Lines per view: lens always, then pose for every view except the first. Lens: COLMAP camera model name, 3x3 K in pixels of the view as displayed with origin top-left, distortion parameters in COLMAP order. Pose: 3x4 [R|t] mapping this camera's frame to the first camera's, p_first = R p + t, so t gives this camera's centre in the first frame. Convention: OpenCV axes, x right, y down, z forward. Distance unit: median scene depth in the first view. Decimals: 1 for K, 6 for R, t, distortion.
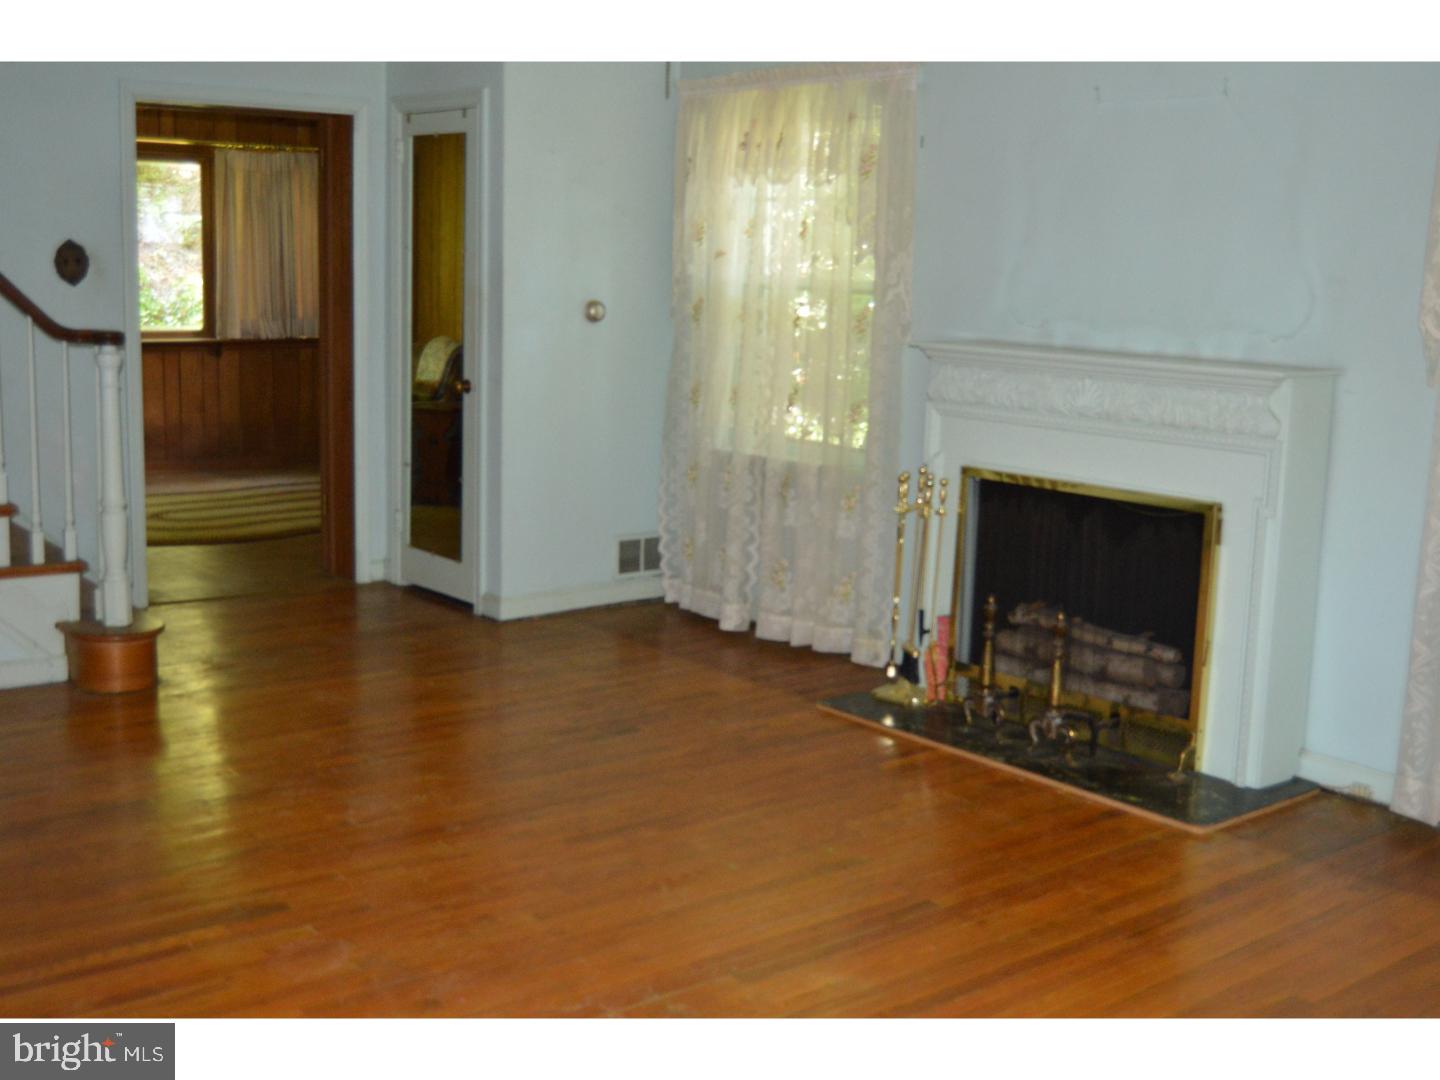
lens RADIAL K [[1647.1, 0, 720.0], [0, 1647.1, 540.0], [0, 0, 1]] dist [-0.084505, 0.160032]
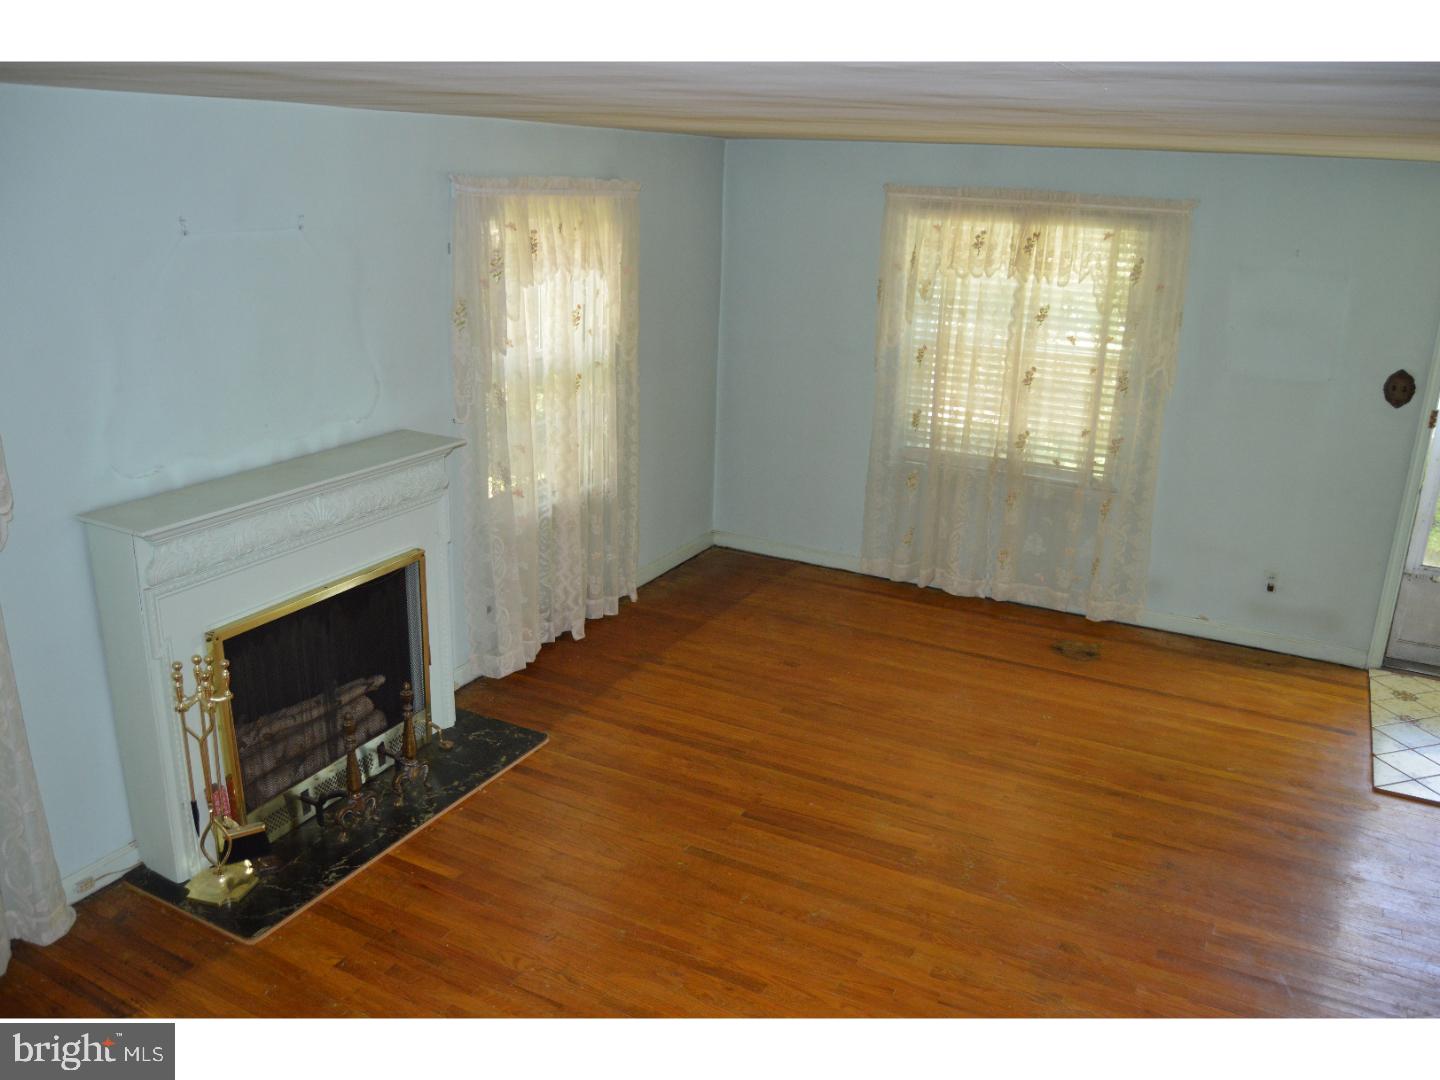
lens RADIAL K [[1149.7, 0, 728.7], [0, 1149.7, 544.6], [0, 0, 1]] dist [-0.089785, 0.037565]
pose [[-0.399003, -0.323426, 0.858016, -0.451560], [0.106293, 0.913107, 0.393622, -0.279901], [-0.910768, 0.248258, -0.329954, 0.833761]]
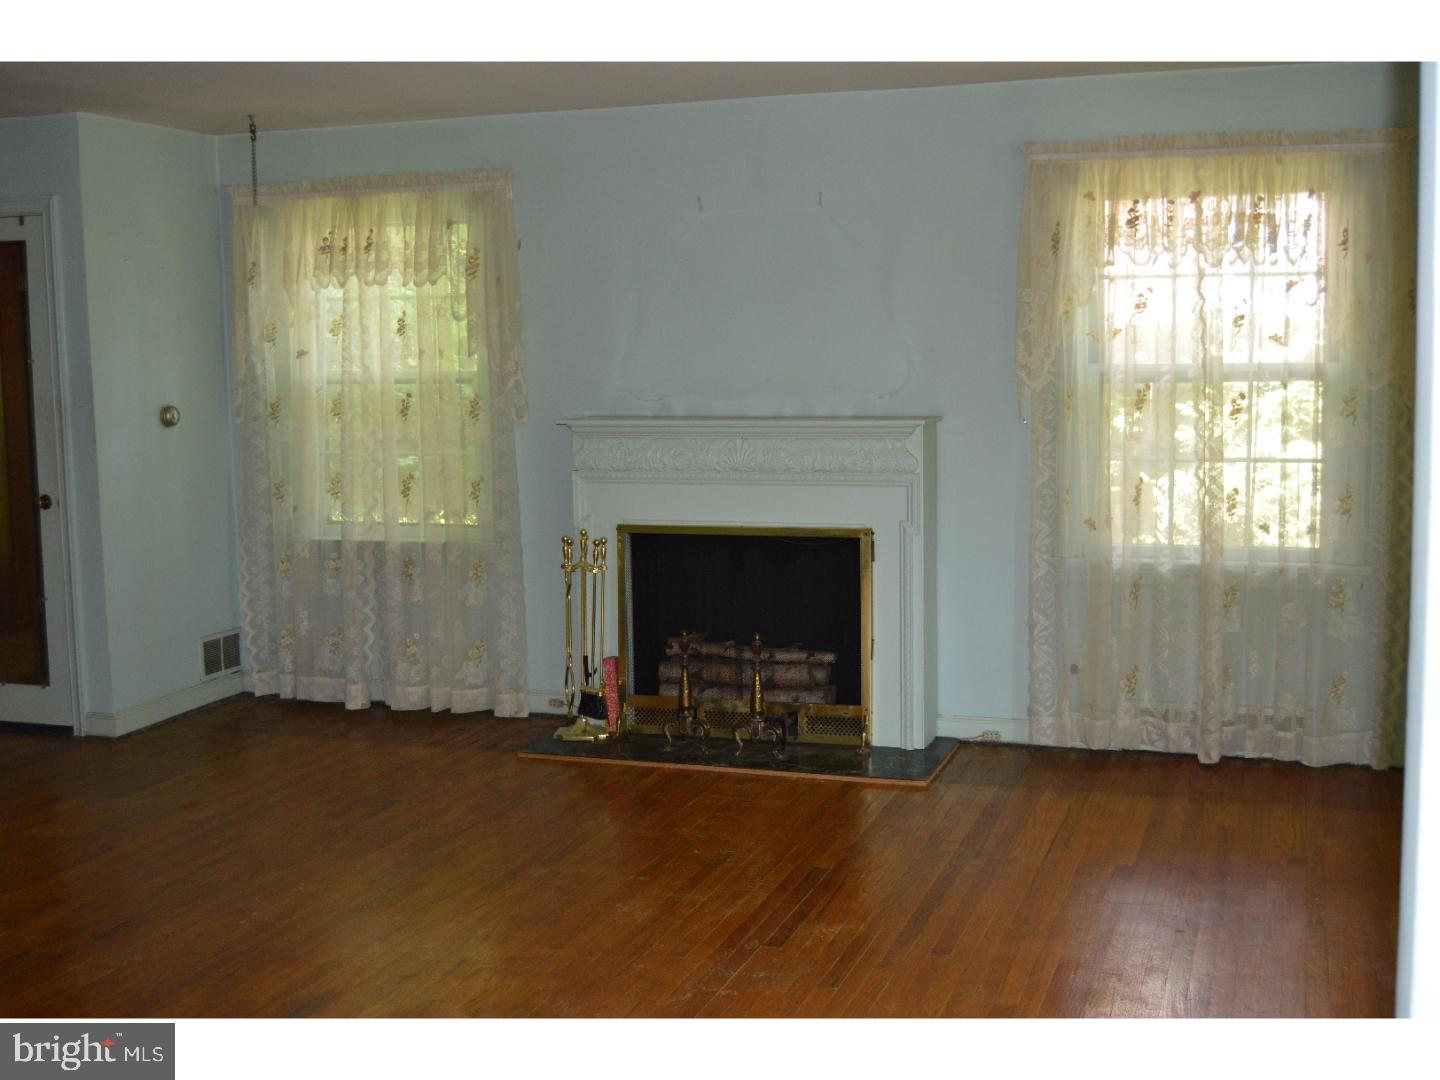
lens RADIAL K [[1647.1, 0, 720.0], [0, 1647.1, 540.0], [0, 0, 1]] dist [-0.084505, 0.160032]
pose [[0.855200, -0.104576, 0.507638, -0.337177], [0.128436, 0.991644, -0.012087, -0.010245], [-0.502132, 0.075536, 0.861485, -0.022733]]
